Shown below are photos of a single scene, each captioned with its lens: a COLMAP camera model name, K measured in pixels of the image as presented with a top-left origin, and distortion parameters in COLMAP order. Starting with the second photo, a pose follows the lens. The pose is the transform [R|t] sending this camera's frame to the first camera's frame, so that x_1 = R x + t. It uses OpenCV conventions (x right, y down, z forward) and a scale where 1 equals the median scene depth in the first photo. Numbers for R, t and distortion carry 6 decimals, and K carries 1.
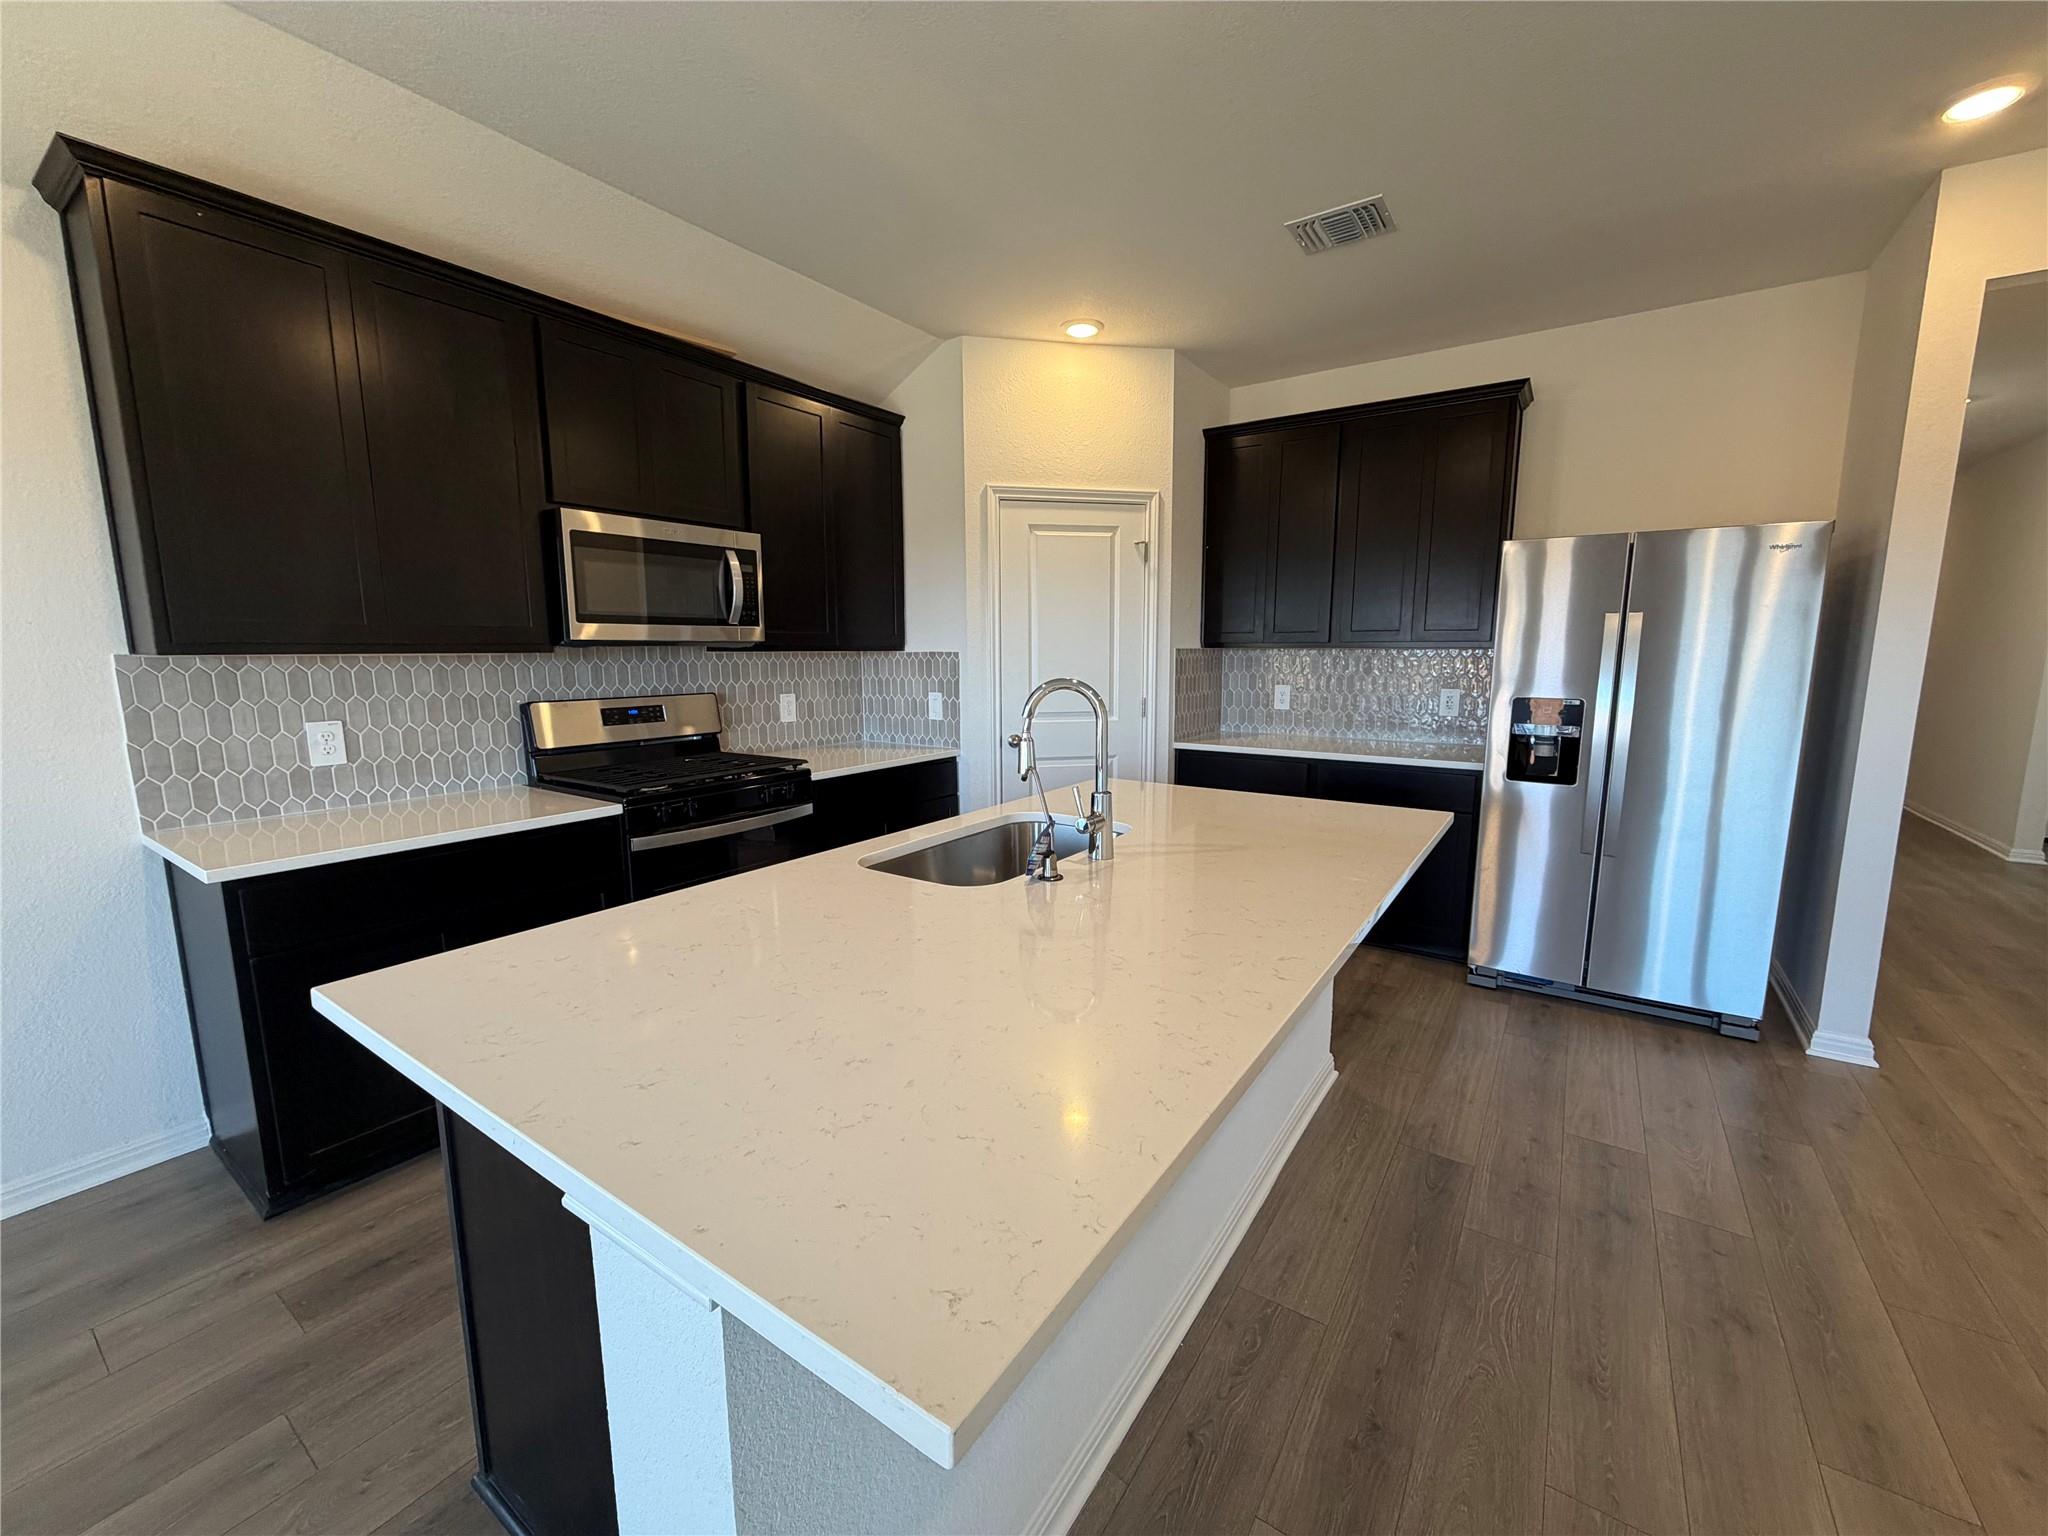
lens RADIAL K [[820.5, 0, 1019.0], [0, 820.5, 766.1], [0, 0, 1]] dist [0.016207, 0.000123]
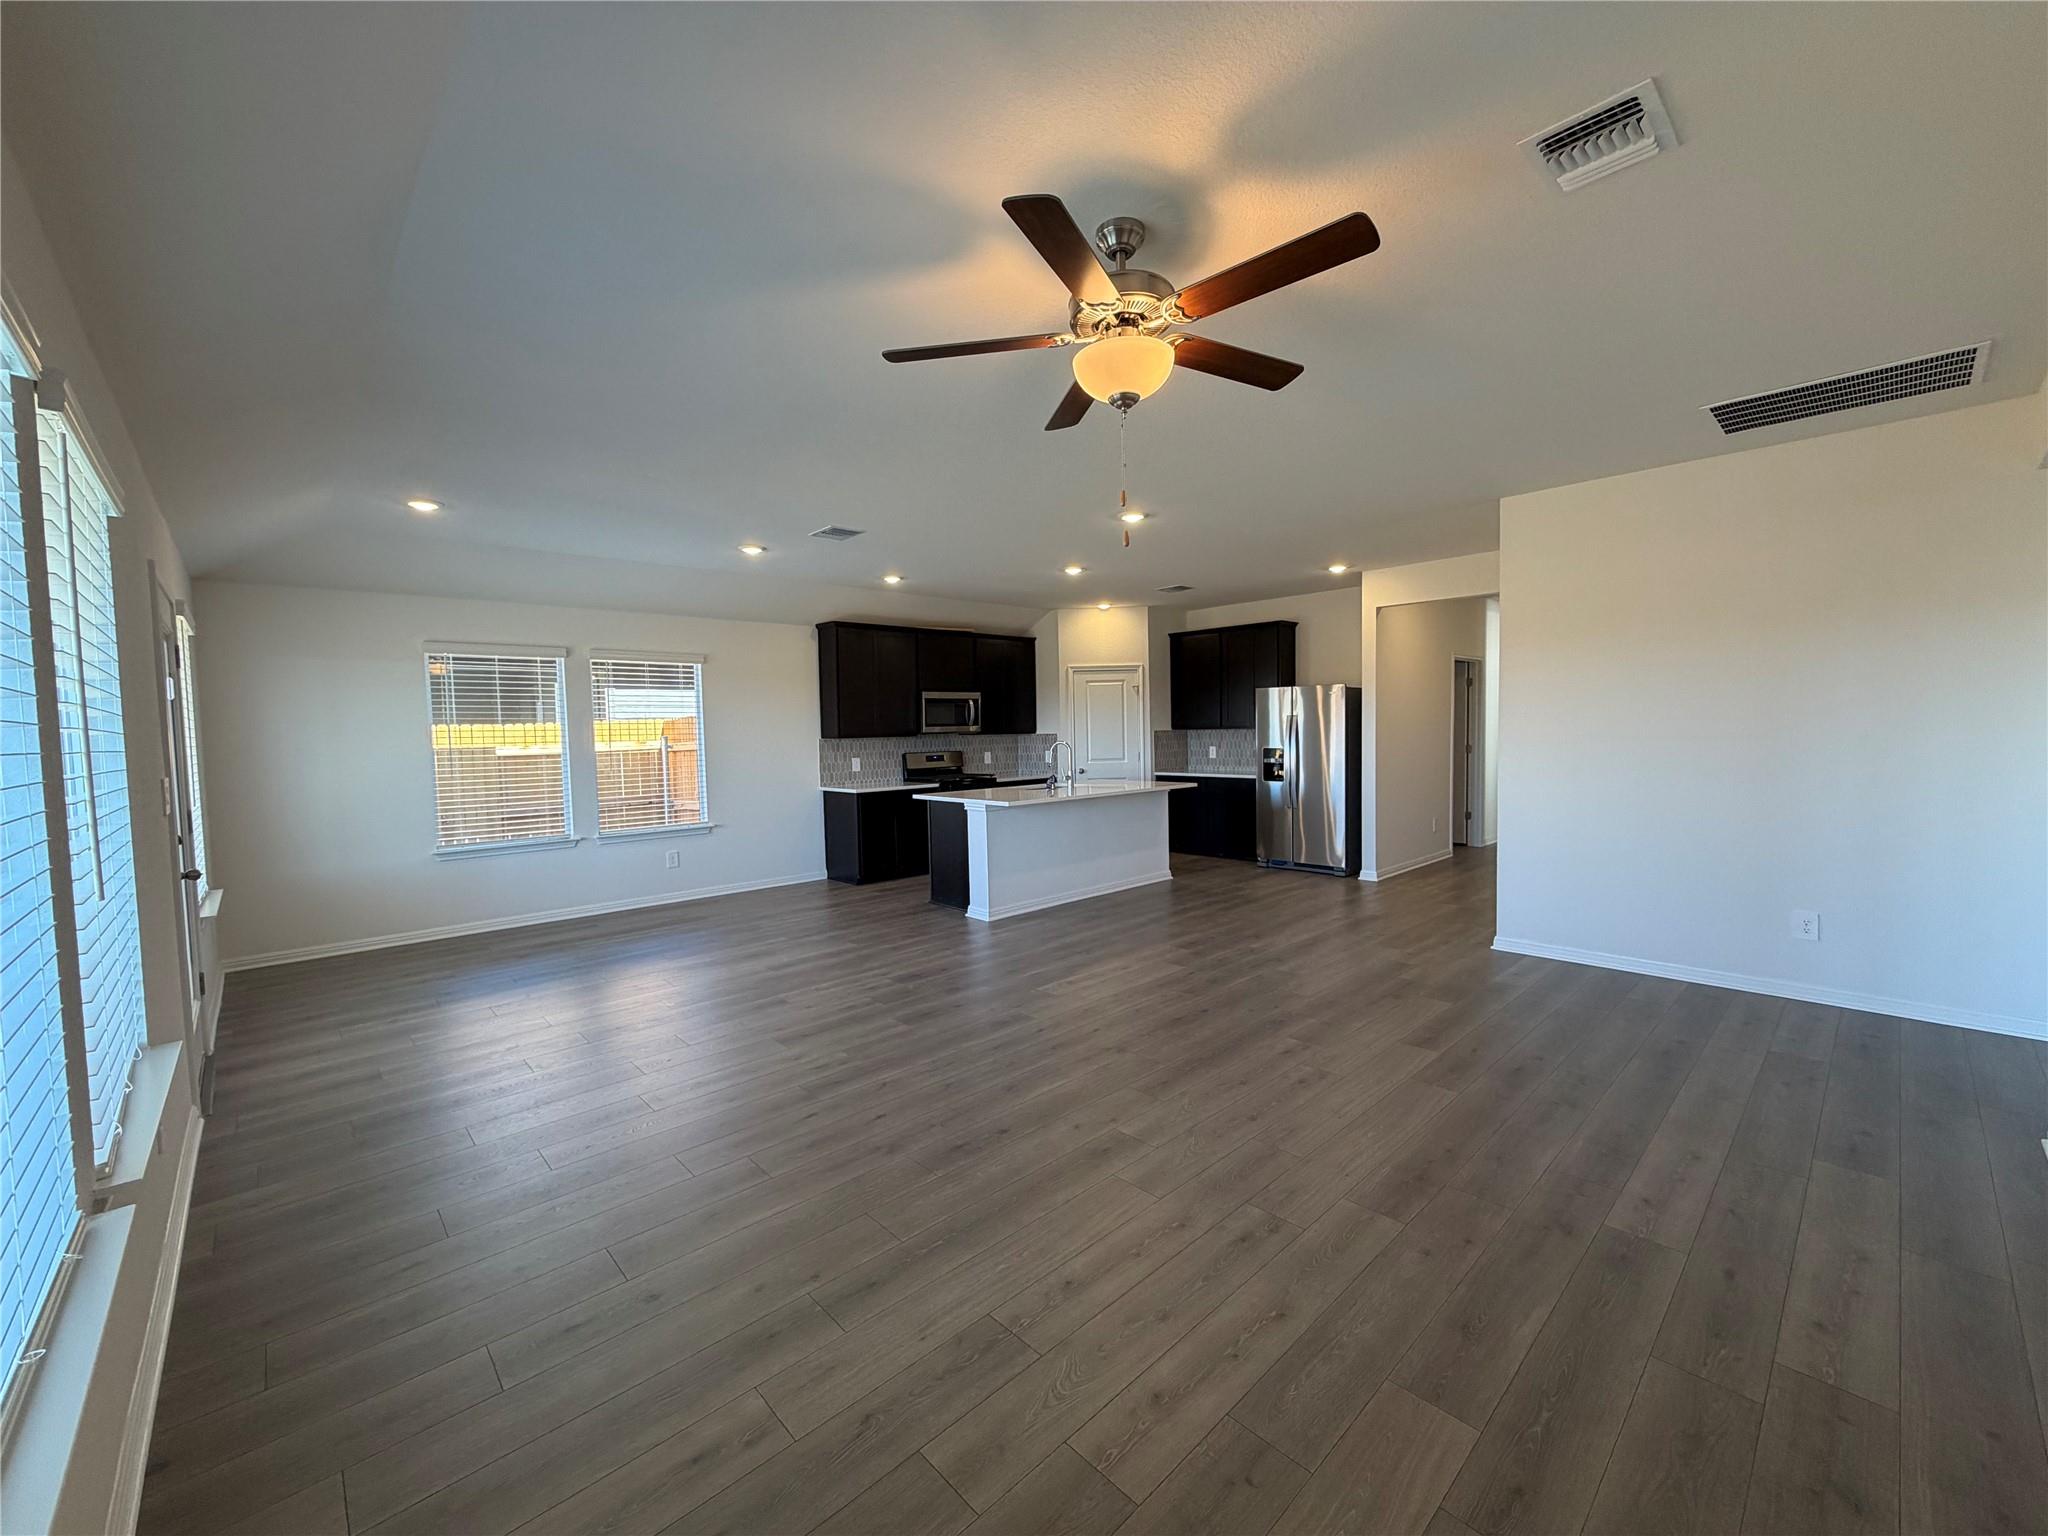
lens RADIAL K [[820.5, 0, 1024.6], [0, 820.5, 768.8], [0, 0, 1]] dist [0.016207, 0.000123]
pose [[0.977395, -0.006324, -0.211328, 0.379738], [-0.013584, 0.995609, -0.092622, 0.208318], [0.210986, 0.093399, 0.973017, -1.500527]]
